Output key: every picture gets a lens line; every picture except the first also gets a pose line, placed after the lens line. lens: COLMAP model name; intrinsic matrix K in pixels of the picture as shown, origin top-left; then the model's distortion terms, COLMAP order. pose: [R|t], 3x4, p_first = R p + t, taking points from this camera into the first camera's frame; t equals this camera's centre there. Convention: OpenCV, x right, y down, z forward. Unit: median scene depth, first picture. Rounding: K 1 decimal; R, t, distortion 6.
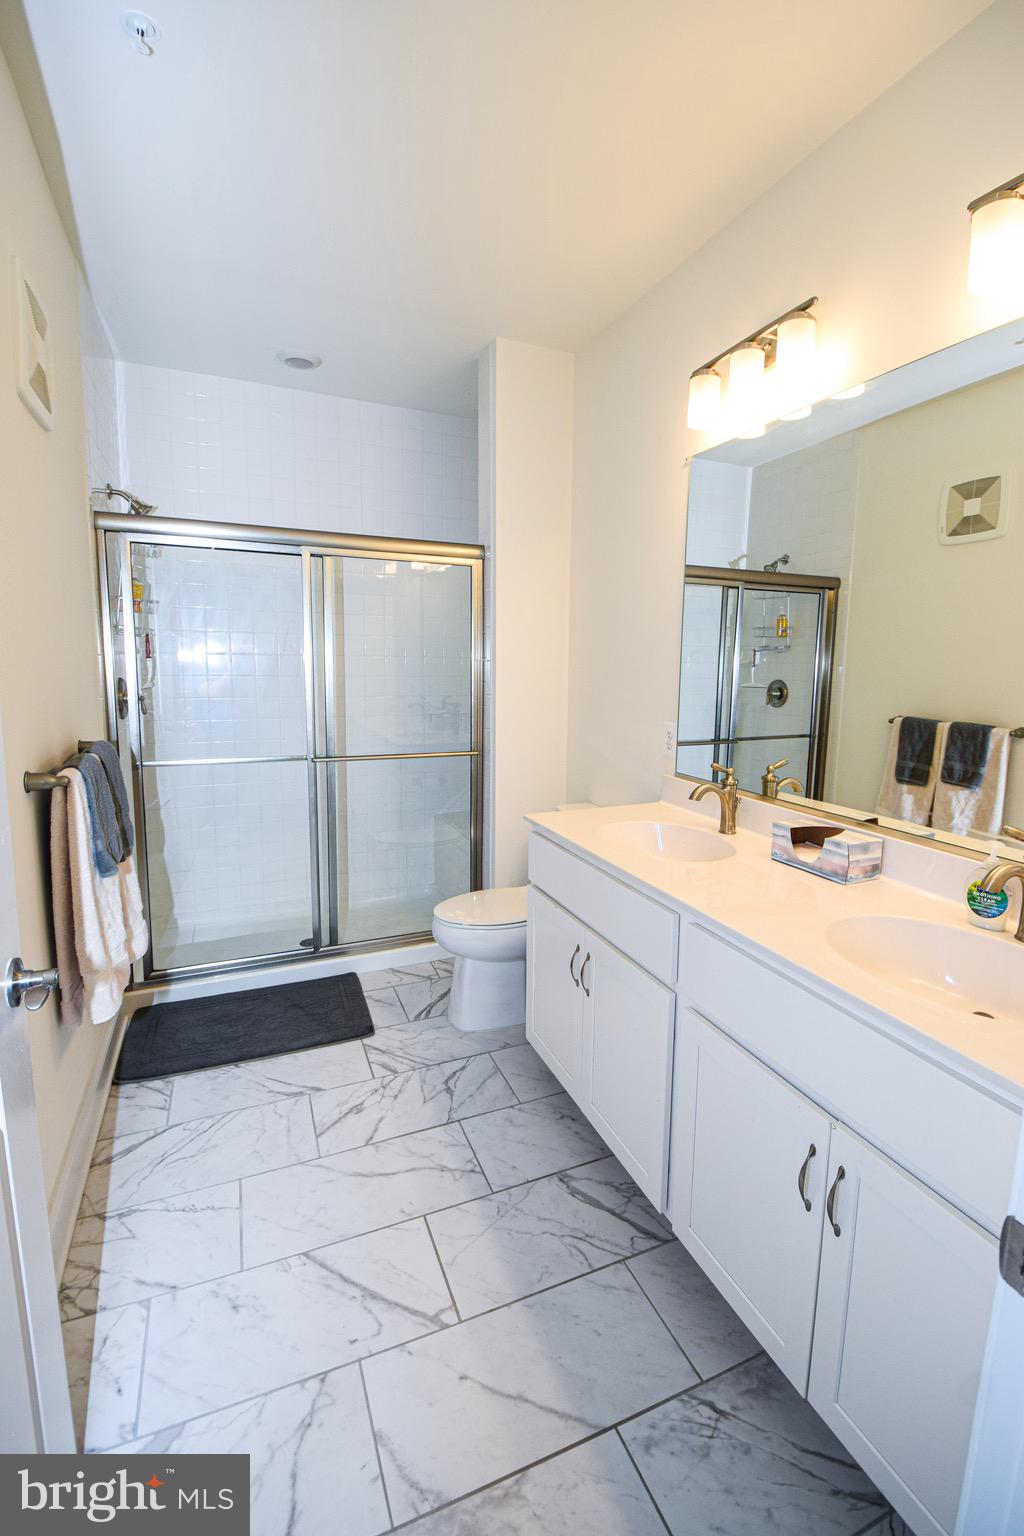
lens RADIAL K [[678.6, 0, 520.2], [0, 678.6, 761.7], [0, 0, 1]] dist [-0.027556, -0.001370]
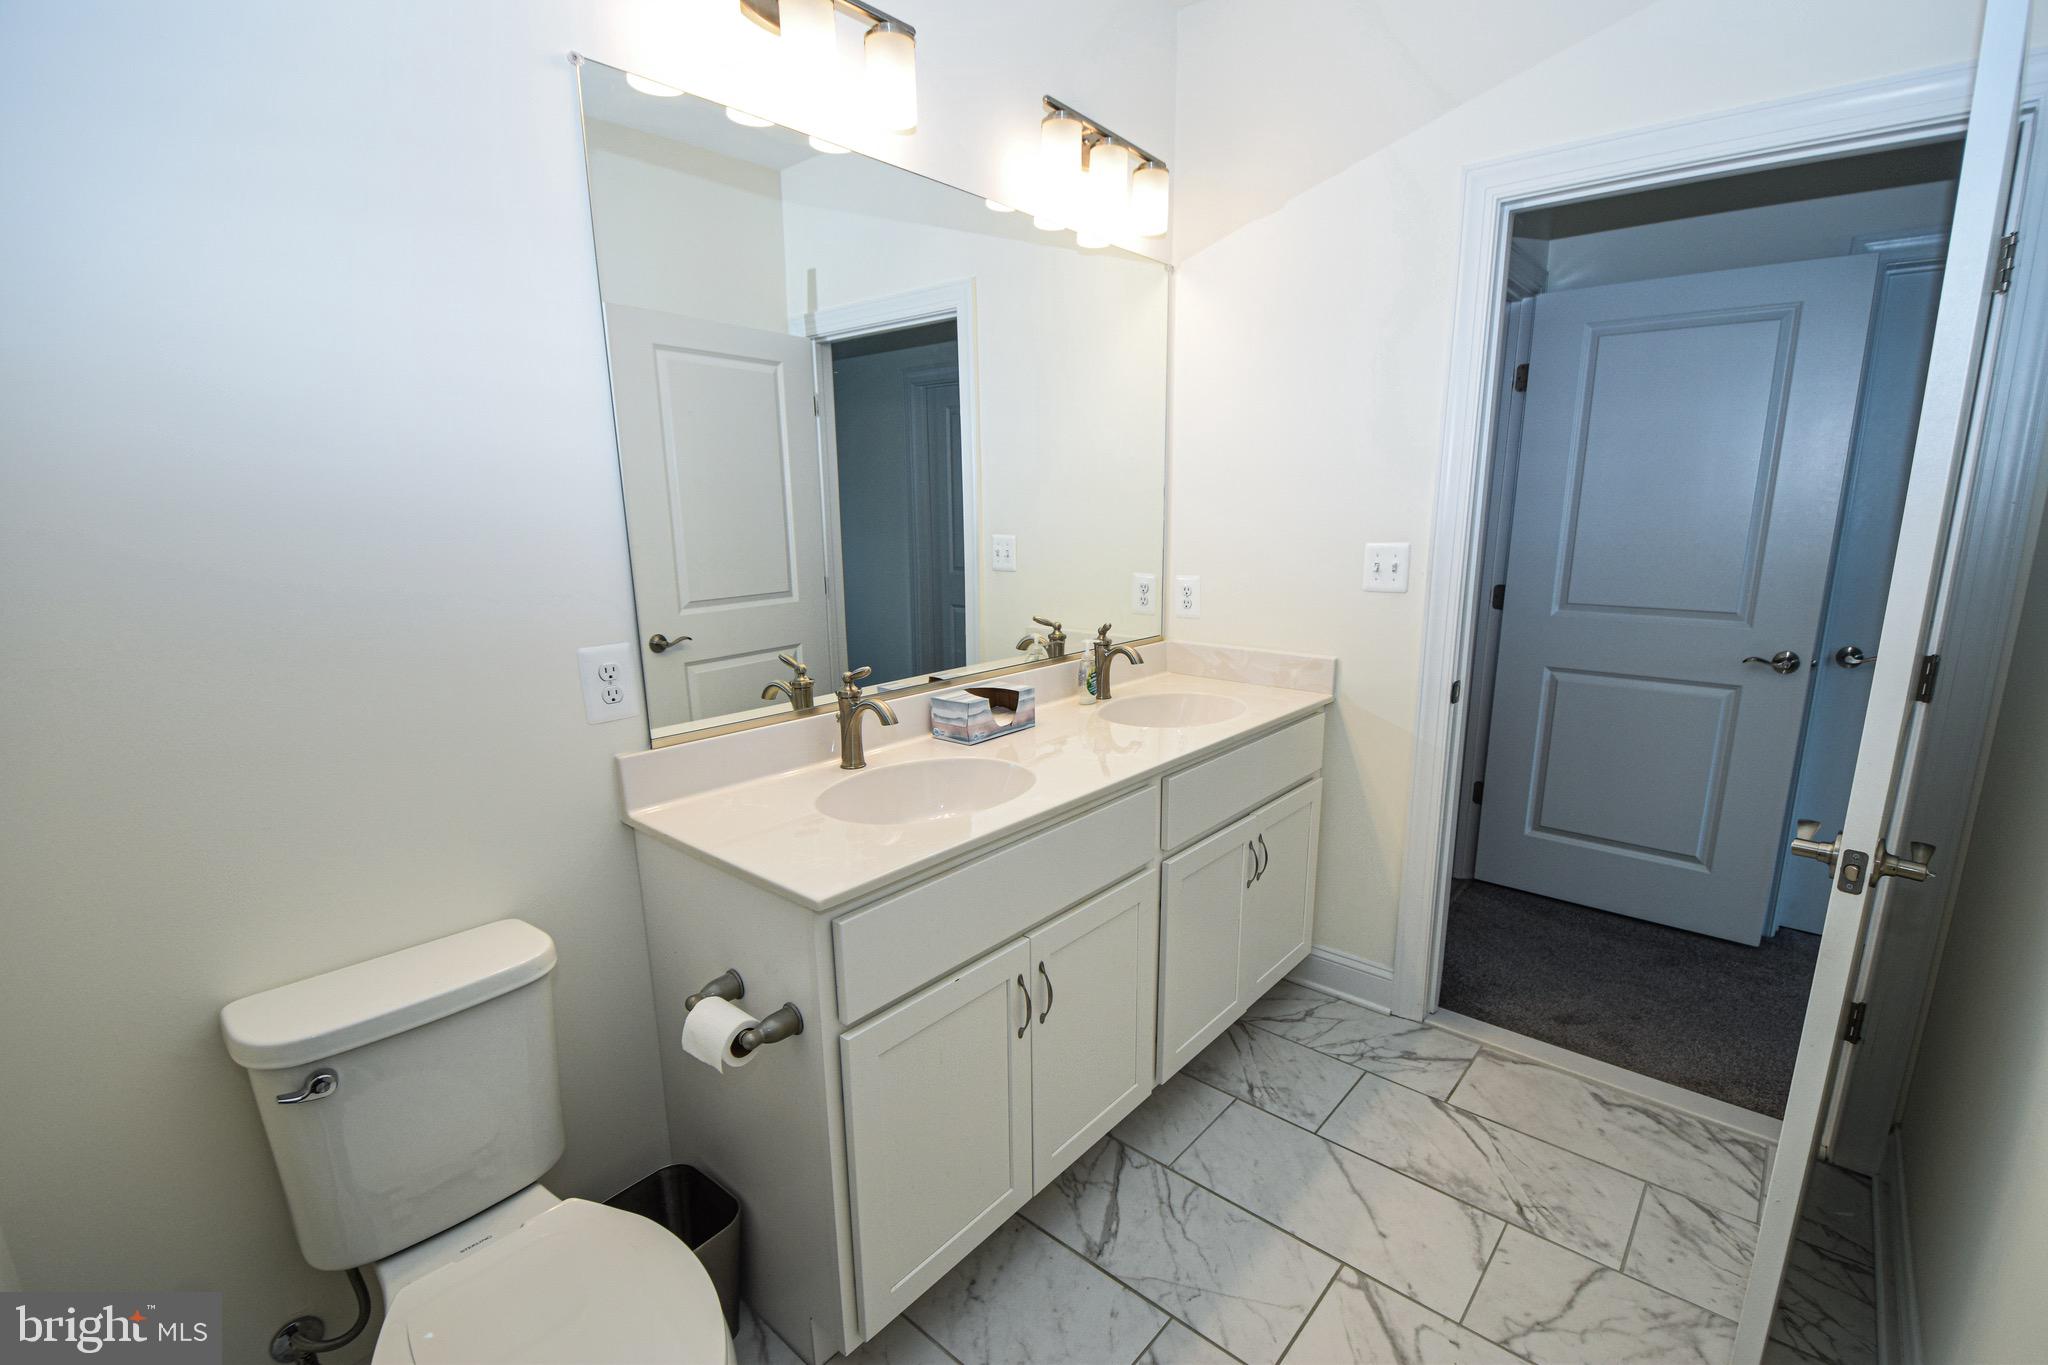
lens RADIAL K [[904.8, 0, 1037.1], [0, 904.8, 683.4], [0, 0, 1]] dist [-0.027556, -0.001370]
pose [[-0.440006, -0.198664, 0.875744, -0.800314], [0.144930, 0.946726, 0.287585, -0.310951], [-0.886222, 0.253461, -0.387773, 1.618289]]
